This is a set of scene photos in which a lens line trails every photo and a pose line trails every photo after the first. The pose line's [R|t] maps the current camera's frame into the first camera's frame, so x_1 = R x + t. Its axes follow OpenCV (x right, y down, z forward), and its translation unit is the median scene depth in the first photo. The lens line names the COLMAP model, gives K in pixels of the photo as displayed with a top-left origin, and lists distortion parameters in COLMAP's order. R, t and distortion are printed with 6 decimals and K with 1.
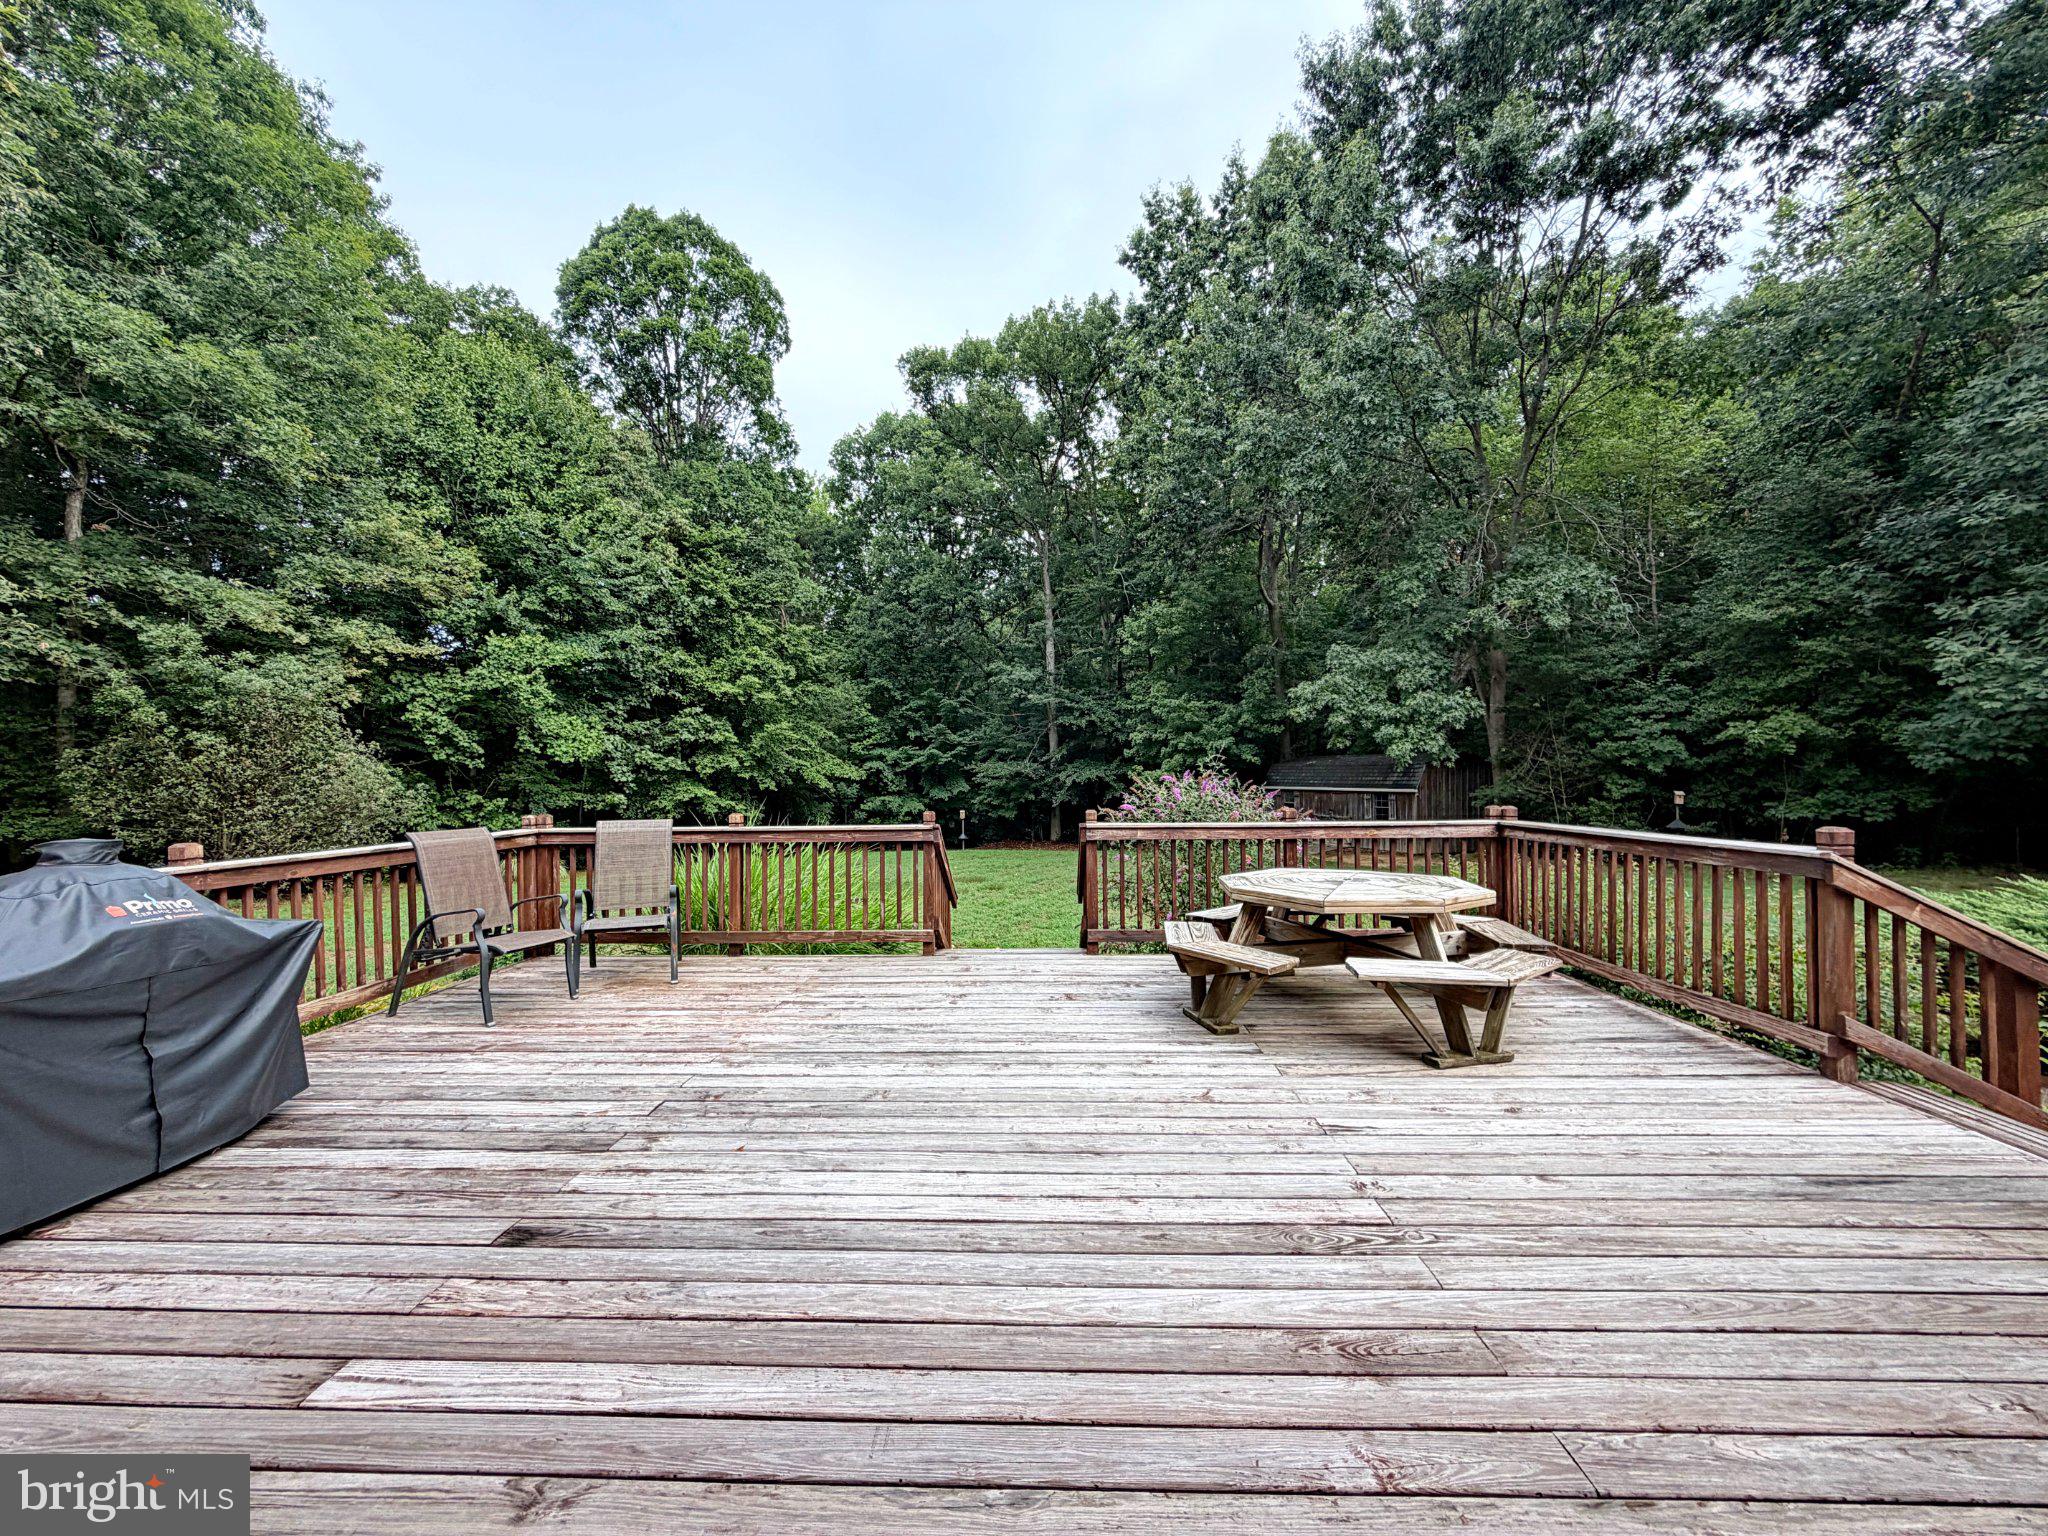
lens RADIAL K [[865.9, 0, 1024.4], [0, 865.9, 739.3], [0, 0, 1]] dist [-0.000249, -0.000117]
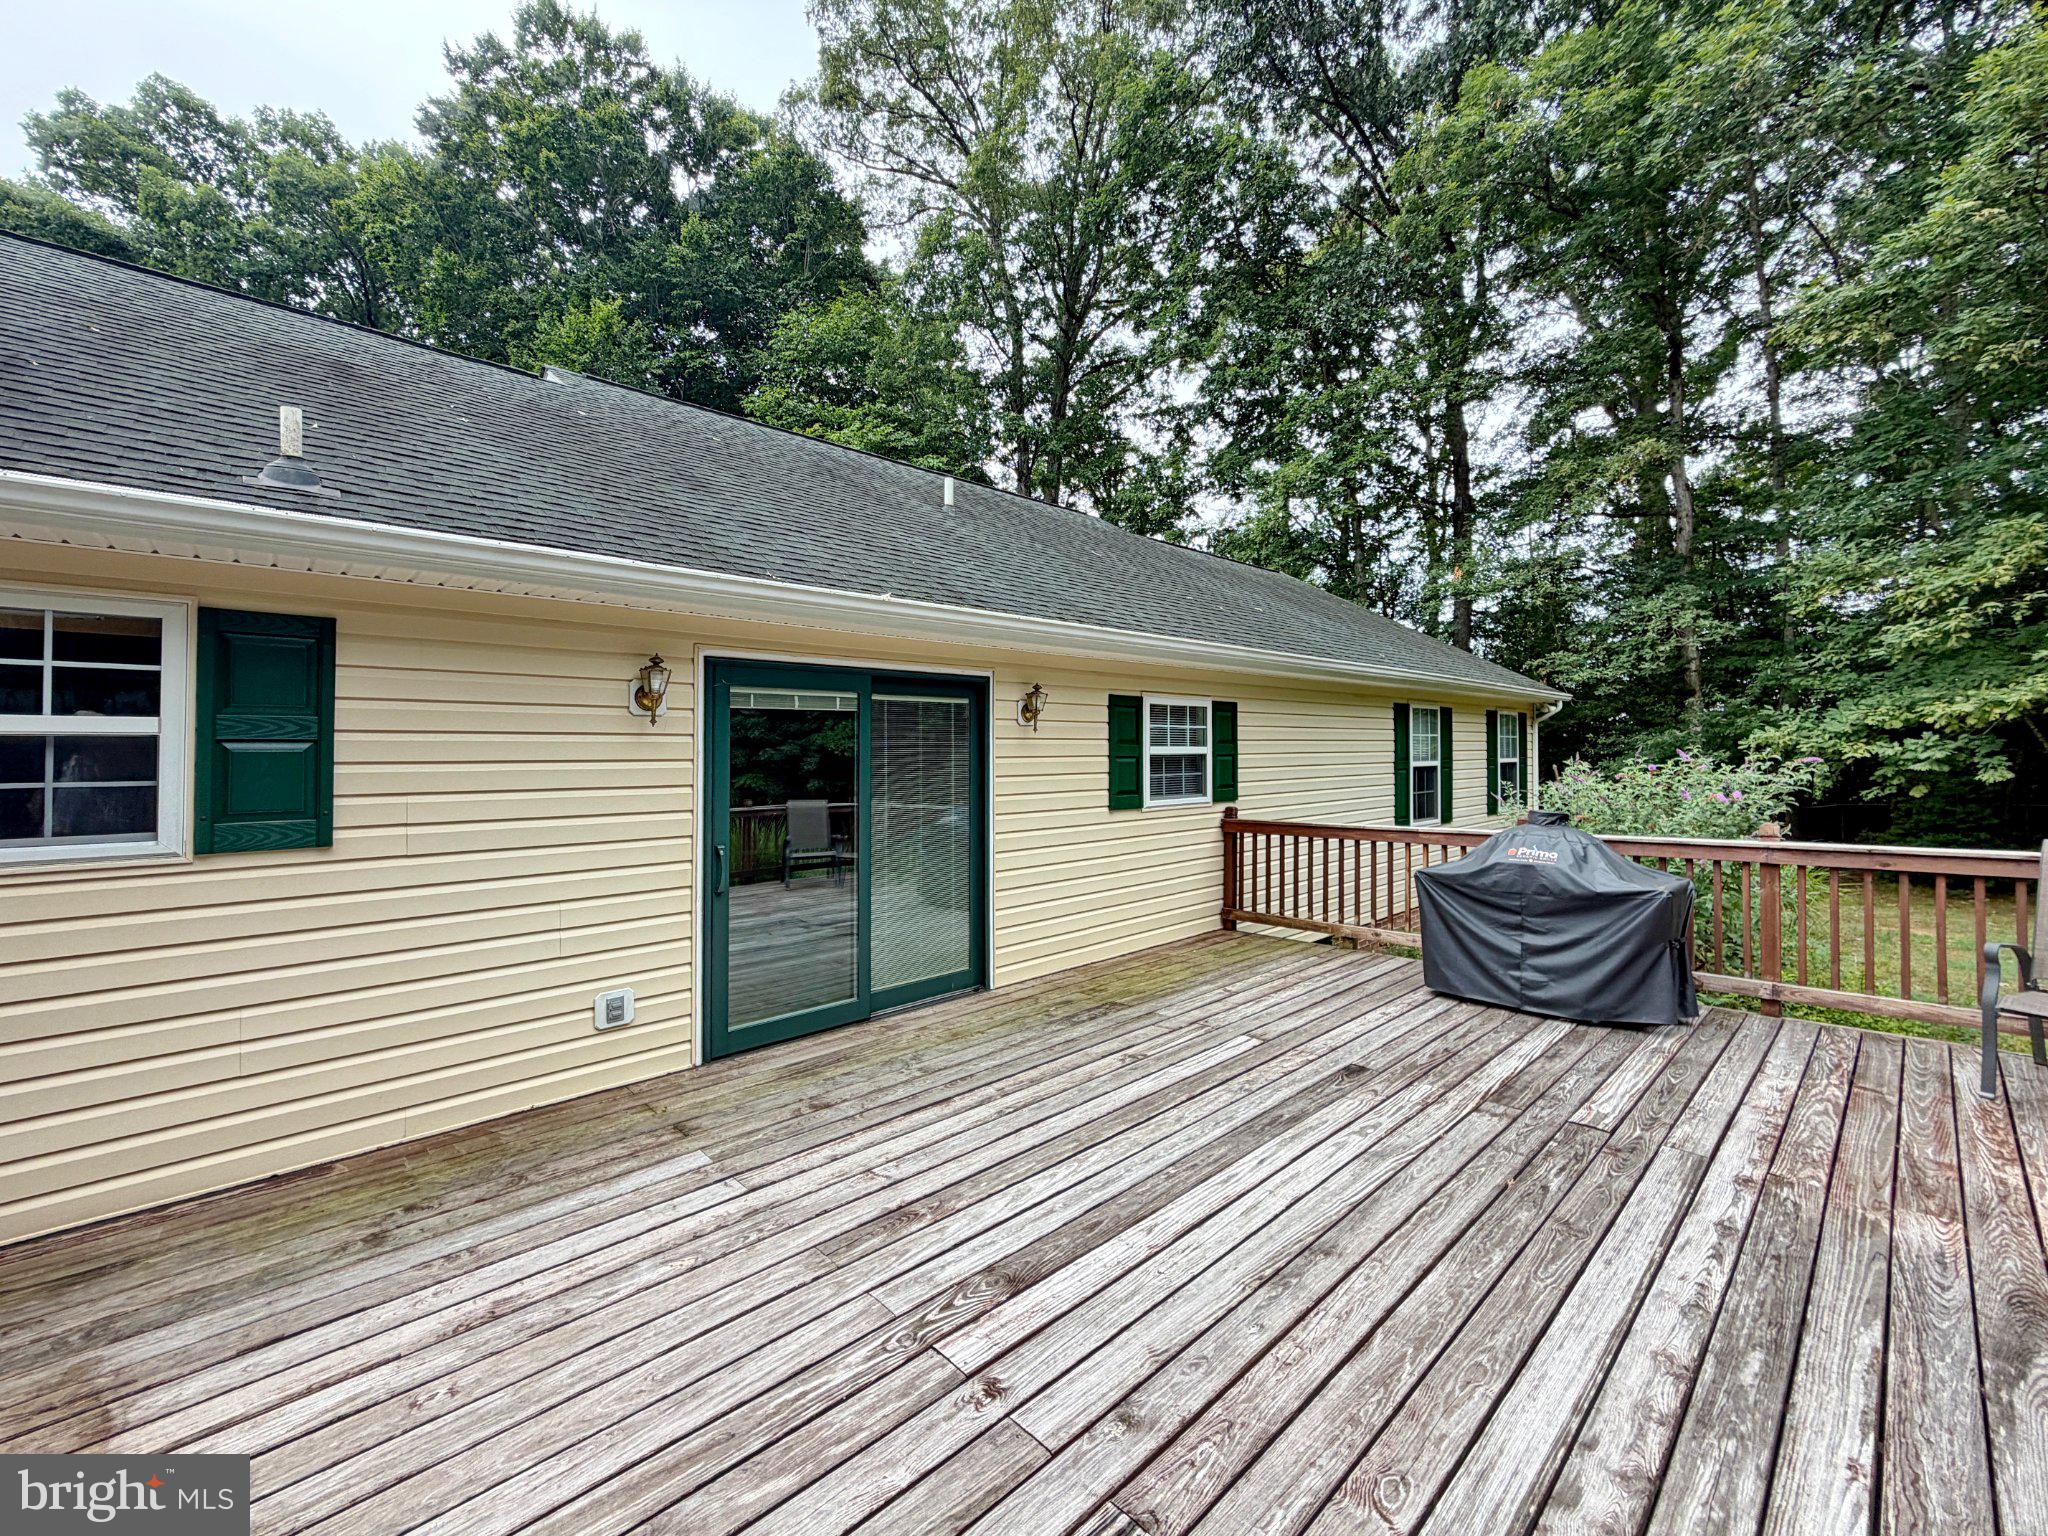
lens RADIAL K [[842.5, 0, 1047.4], [0, 842.5, 771.5], [0, 0, 1]] dist [0.002484, 0.000253]
pose [[-0.707019, 0.036870, -0.706233, 0.837110], [0.061569, 0.998057, -0.009533, -0.013041], [0.704509, -0.050222, -0.707916, 1.550288]]
